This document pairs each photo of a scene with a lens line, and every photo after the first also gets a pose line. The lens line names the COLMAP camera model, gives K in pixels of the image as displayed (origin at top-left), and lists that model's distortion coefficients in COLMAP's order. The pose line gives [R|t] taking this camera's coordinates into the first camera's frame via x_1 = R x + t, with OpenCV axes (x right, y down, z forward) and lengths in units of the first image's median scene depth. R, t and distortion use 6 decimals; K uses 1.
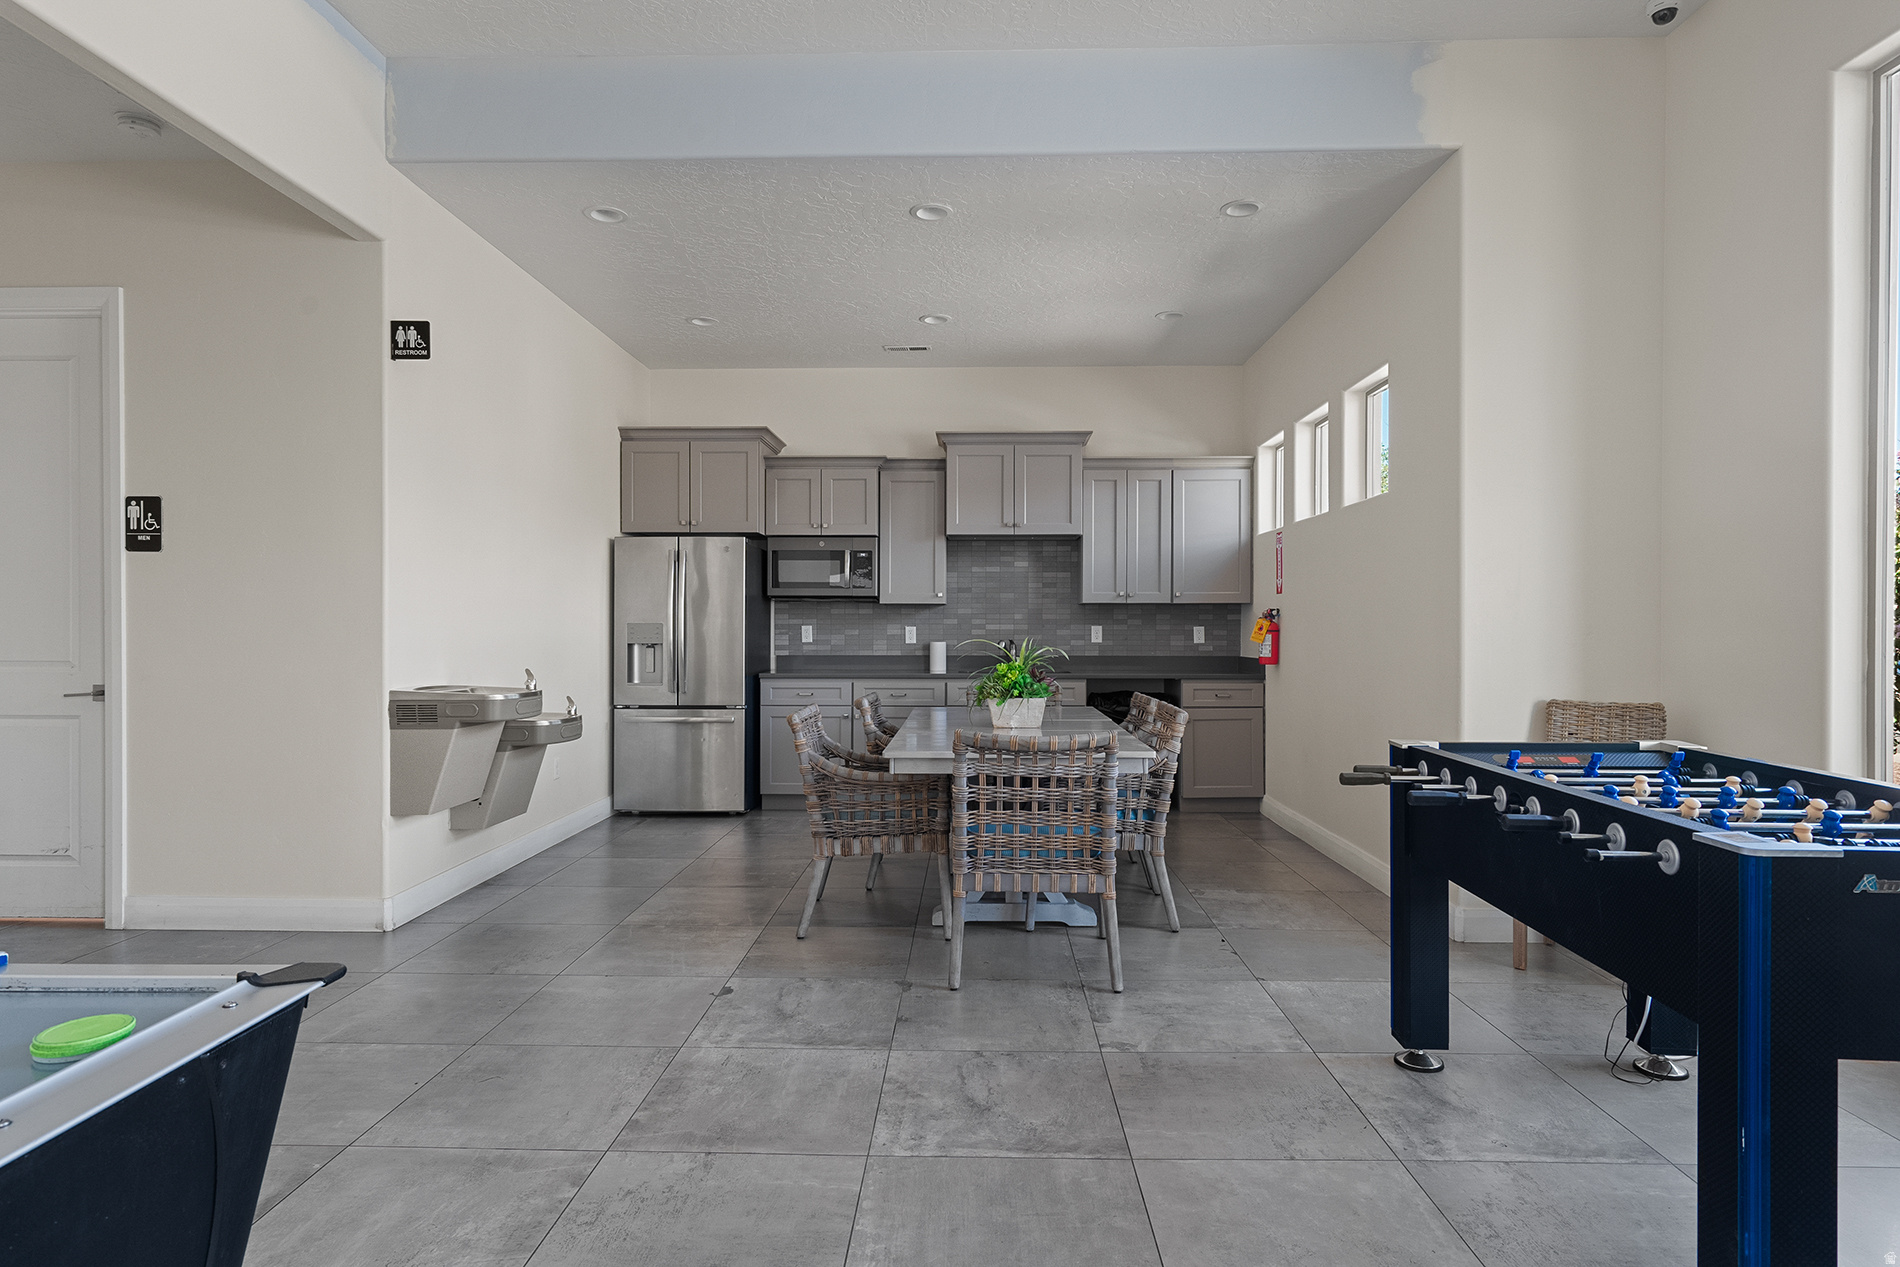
lens RADIAL K [[993.6, 0, 953.2], [0, 993.6, 640.3], [0, 0, 1]] dist [0.000427, 0.000018]
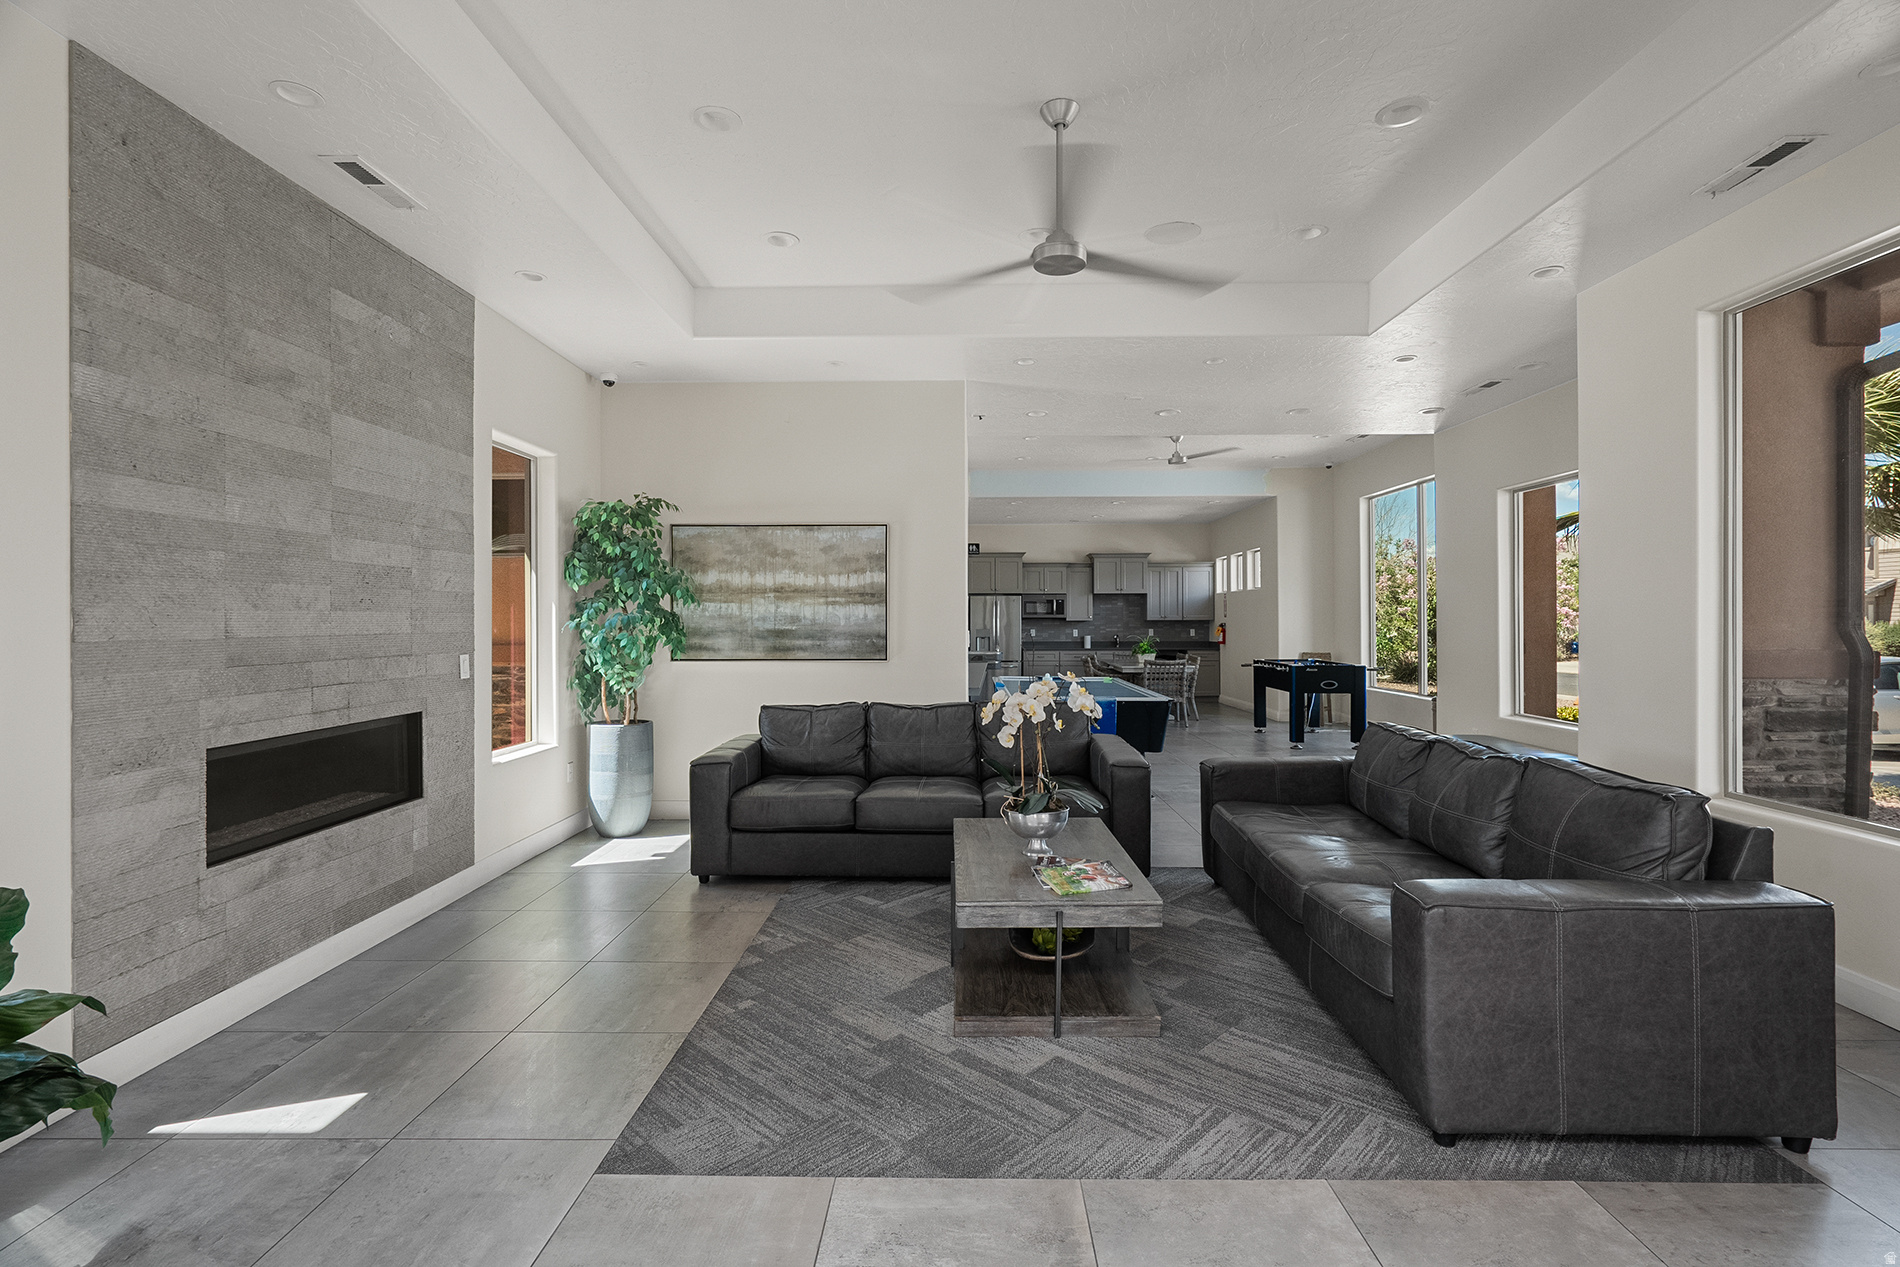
lens RADIAL K [[857.2, 0, 947.6], [0, 857.2, 631.3], [0, 0, 1]] dist [-0.000484, -0.000022]
pose [[0.999921, -0.005856, 0.011107, -0.400898], [0.005884, 0.999980, -0.002496, -0.006605], [-0.011092, 0.002562, 0.999935, -1.170354]]
